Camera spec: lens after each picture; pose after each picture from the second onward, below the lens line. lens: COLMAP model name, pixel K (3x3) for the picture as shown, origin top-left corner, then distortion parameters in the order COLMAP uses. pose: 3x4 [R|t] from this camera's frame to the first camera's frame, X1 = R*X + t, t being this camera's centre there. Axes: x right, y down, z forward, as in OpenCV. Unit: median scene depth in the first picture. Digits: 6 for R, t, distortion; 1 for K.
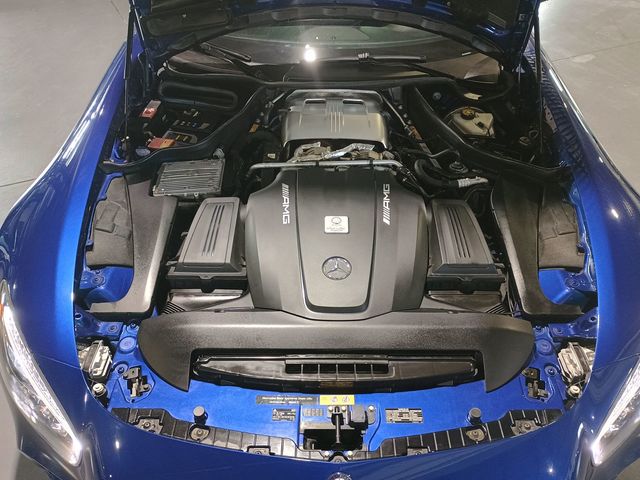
lens RADIAL K [[562.9, 0, 325.4], [0, 562.9, 243.0], [0, 0, 1]] dist [0.061679, -0.080460]
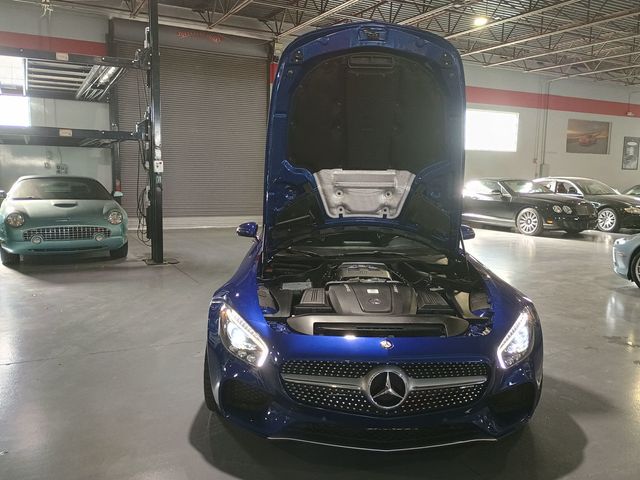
lens RADIAL K [[562.9, 0, 325.4], [0, 562.9, 243.0], [0, 0, 1]] dist [0.061679, -0.080460]
pose [[0.999815, 0.002299, 0.019101, -0.164576], [0.008512, 0.837525, -0.546332, 0.798397], [-0.017253, 0.546394, 0.837351, -0.724063]]
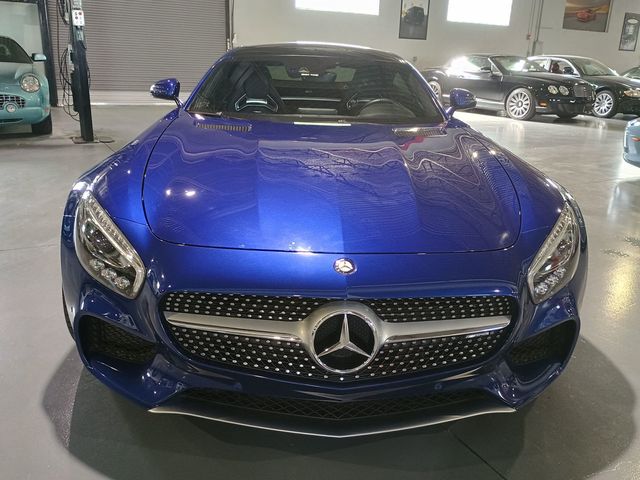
lens RADIAL K [[562.9, 0, 320.0], [0, 562.9, 240.0], [0, 0, 1]] dist [0.071675, -0.094644]
pose [[0.998421, 0.008462, 0.055525, -0.068138], [0.013141, 0.925952, -0.377413, 0.519950], [-0.054608, 0.377547, 0.924379, -0.183085]]
